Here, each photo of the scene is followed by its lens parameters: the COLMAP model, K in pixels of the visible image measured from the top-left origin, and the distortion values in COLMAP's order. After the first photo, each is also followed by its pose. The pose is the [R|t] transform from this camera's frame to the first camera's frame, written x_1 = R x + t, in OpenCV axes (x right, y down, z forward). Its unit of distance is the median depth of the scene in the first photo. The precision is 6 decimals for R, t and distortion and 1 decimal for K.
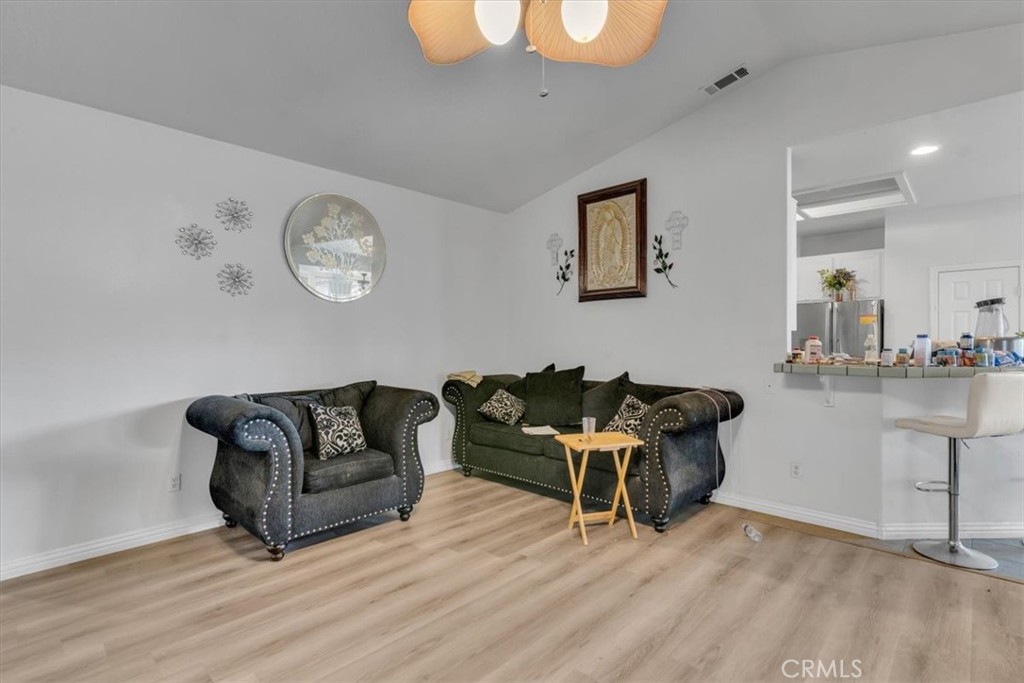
lens RADIAL K [[493.7, 0, 508.2], [0, 493.7, 343.3], [0, 0, 1]] dist [0.001522, -0.000026]
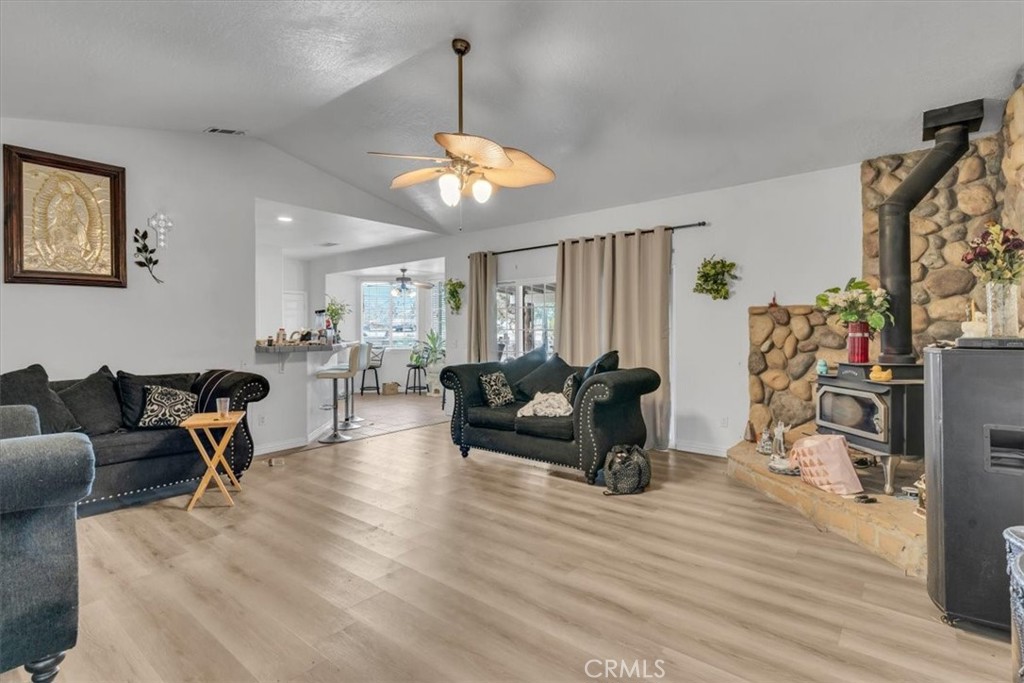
lens RADIAL K [[493.7, 0, 507.8], [0, 493.7, 333.5], [0, 0, 1]] dist [0.001522, -0.000026]
pose [[-0.083573, -0.002417, 0.996499, -0.777374], [0.019038, 0.999811, 0.004022, 0.008007], [-0.996320, 0.019308, -0.083511, 0.325116]]
